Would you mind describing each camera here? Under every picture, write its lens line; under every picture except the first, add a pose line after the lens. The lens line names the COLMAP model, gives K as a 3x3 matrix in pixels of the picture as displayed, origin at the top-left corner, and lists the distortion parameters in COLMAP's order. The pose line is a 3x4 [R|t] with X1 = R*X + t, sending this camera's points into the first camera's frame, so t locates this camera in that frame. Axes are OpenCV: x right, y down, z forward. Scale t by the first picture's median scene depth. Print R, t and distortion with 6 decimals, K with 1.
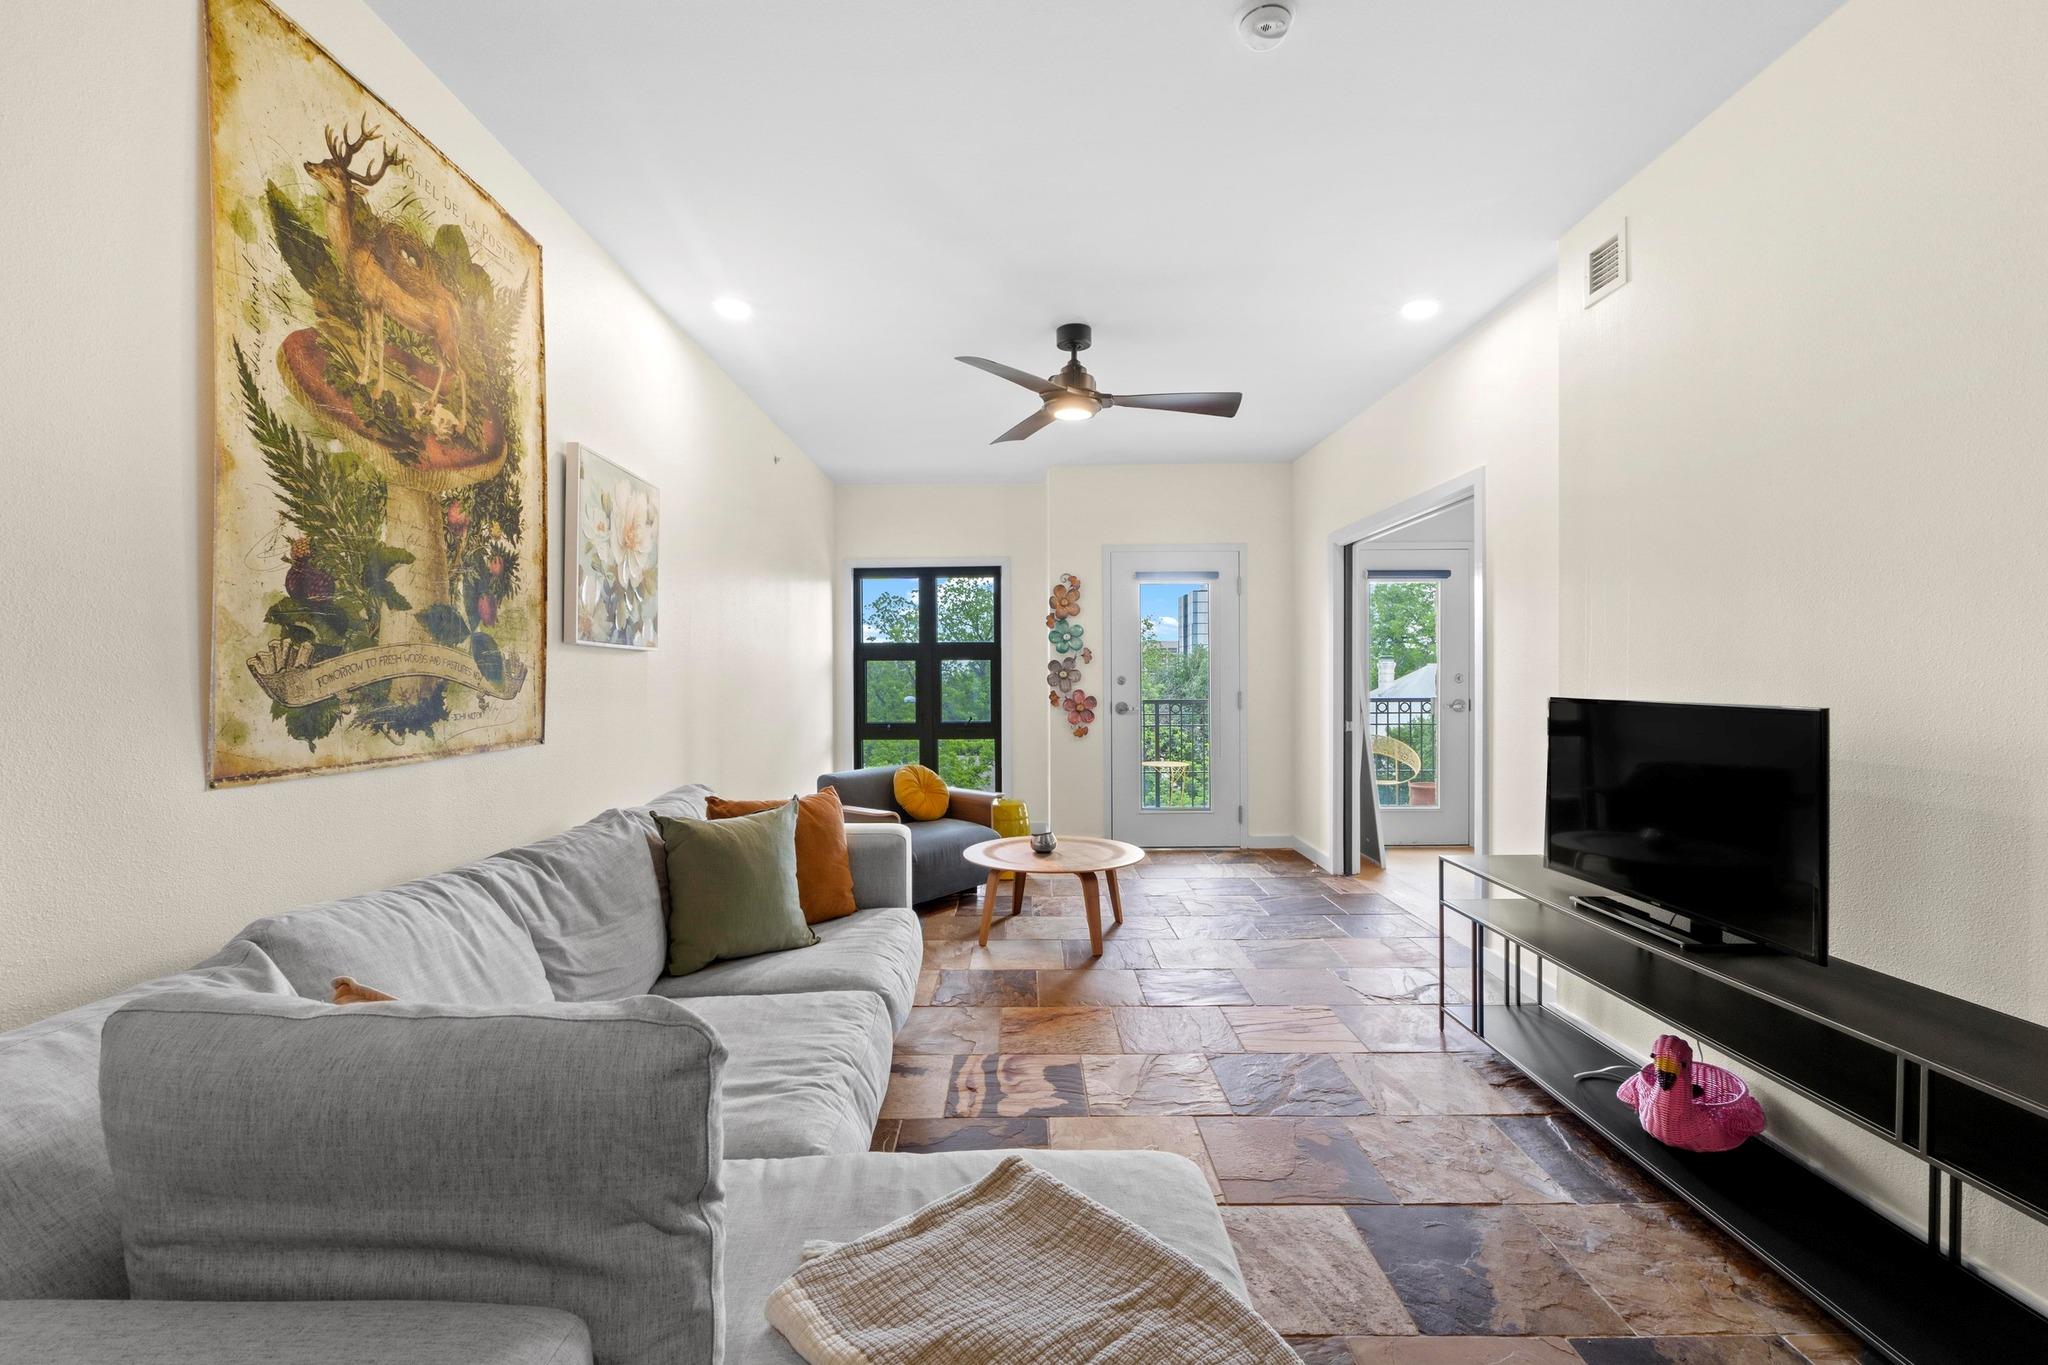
lens RADIAL K [[861.9, 0, 1021.4], [0, 861.9, 678.4], [0, 0, 1]] dist [-0.003105, -0.000277]
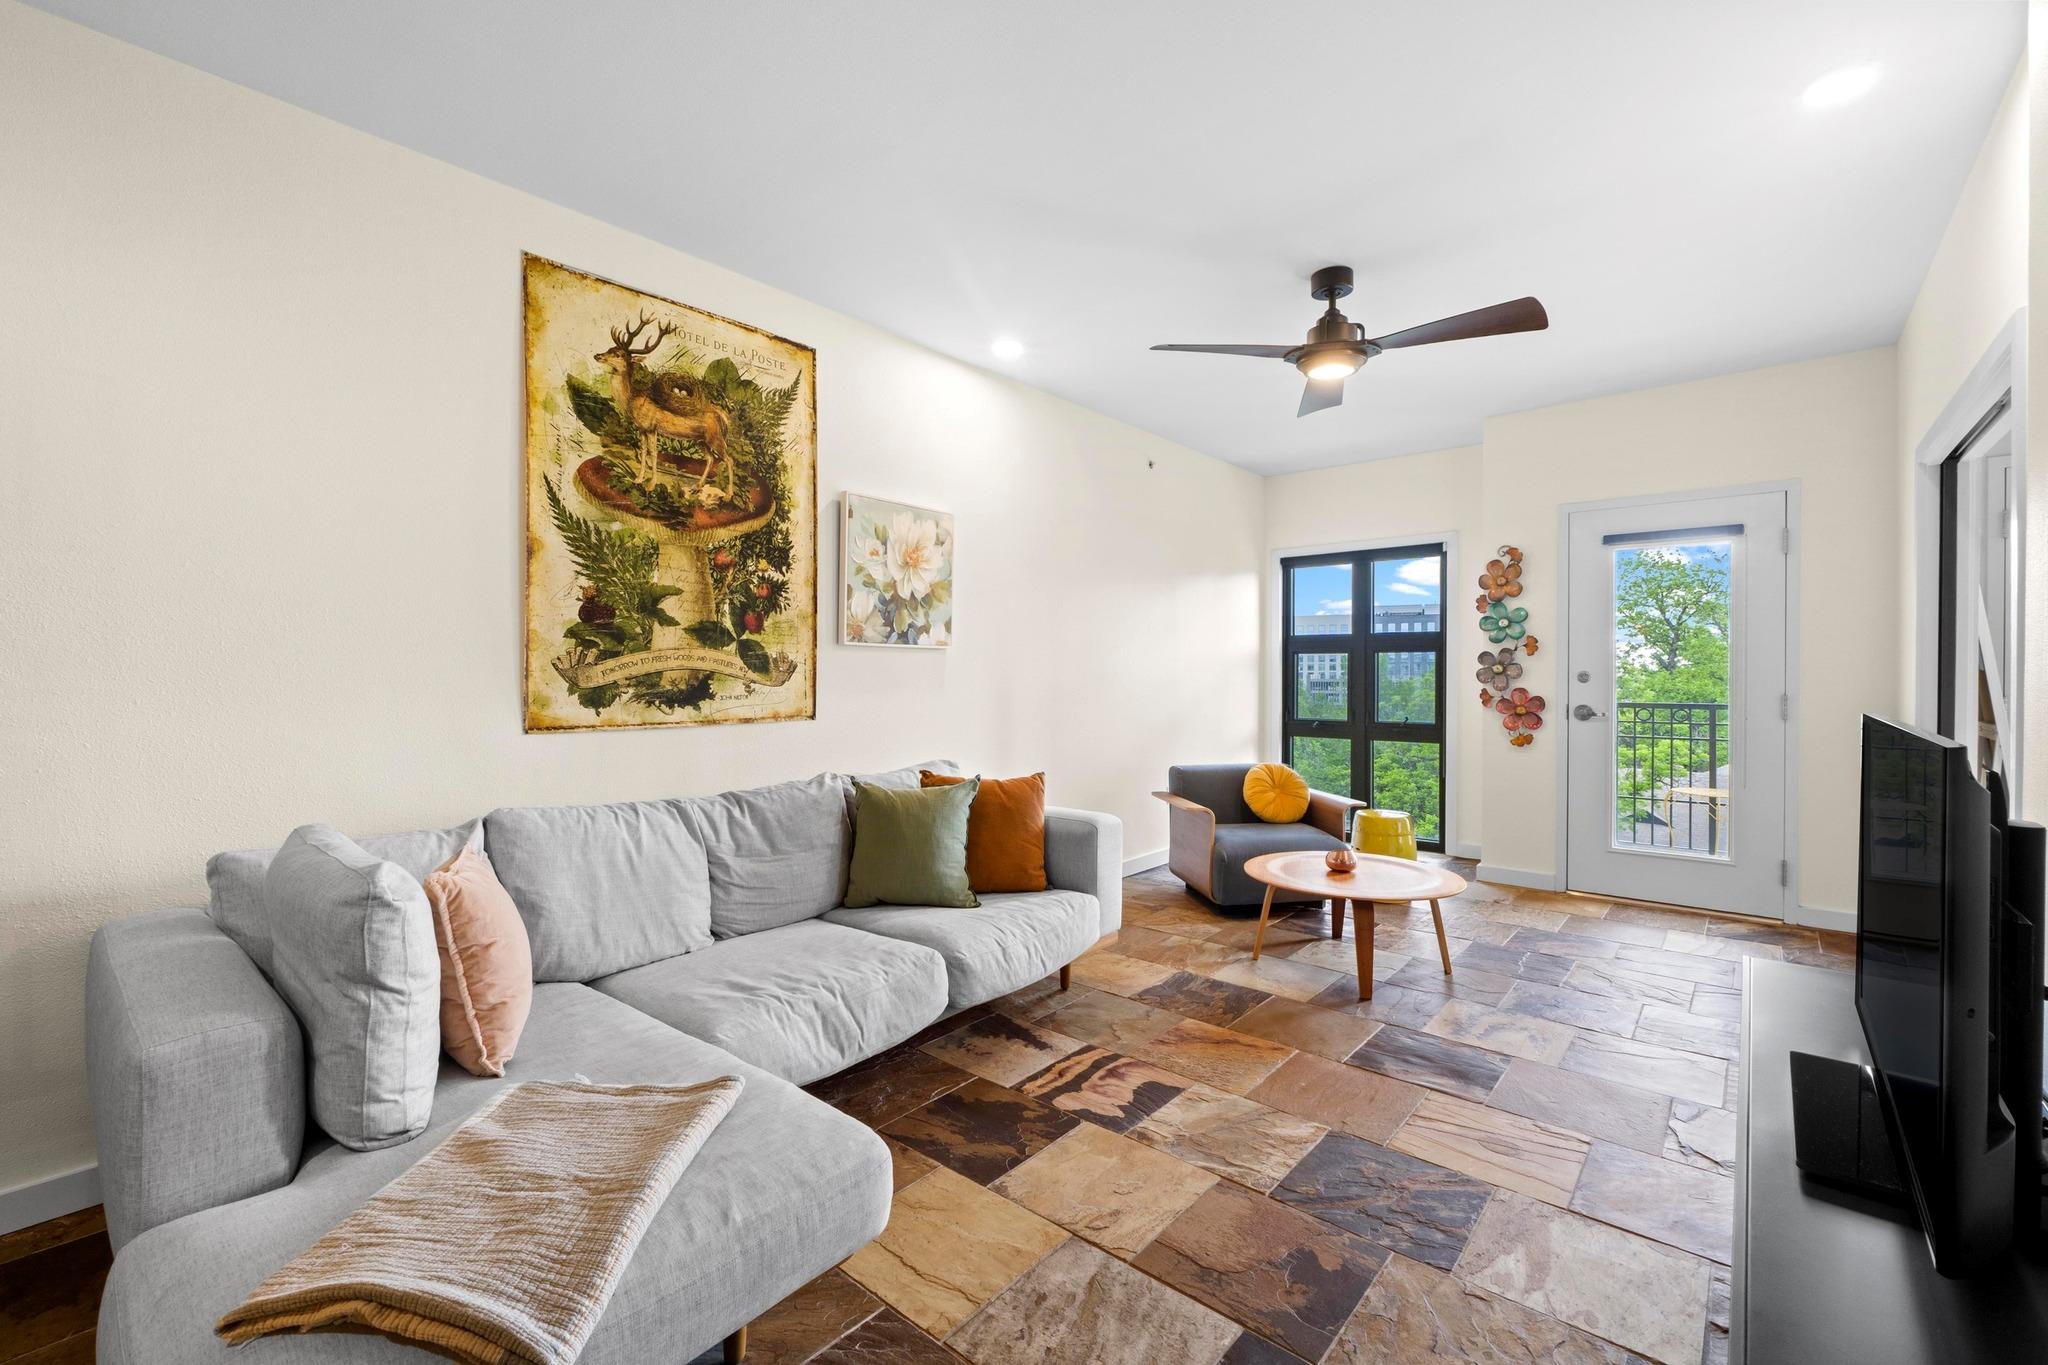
lens RADIAL K [[864.7, 0, 1019.2], [0, 864.7, 672.6], [0, 0, 1]] dist [-0.001242, 0.000125]
pose [[0.757385, 0.006579, -0.652936, 0.626827], [-0.005109, 0.999978, 0.004150, -0.005762], [0.652949, 0.000193, 0.757402, 0.206836]]
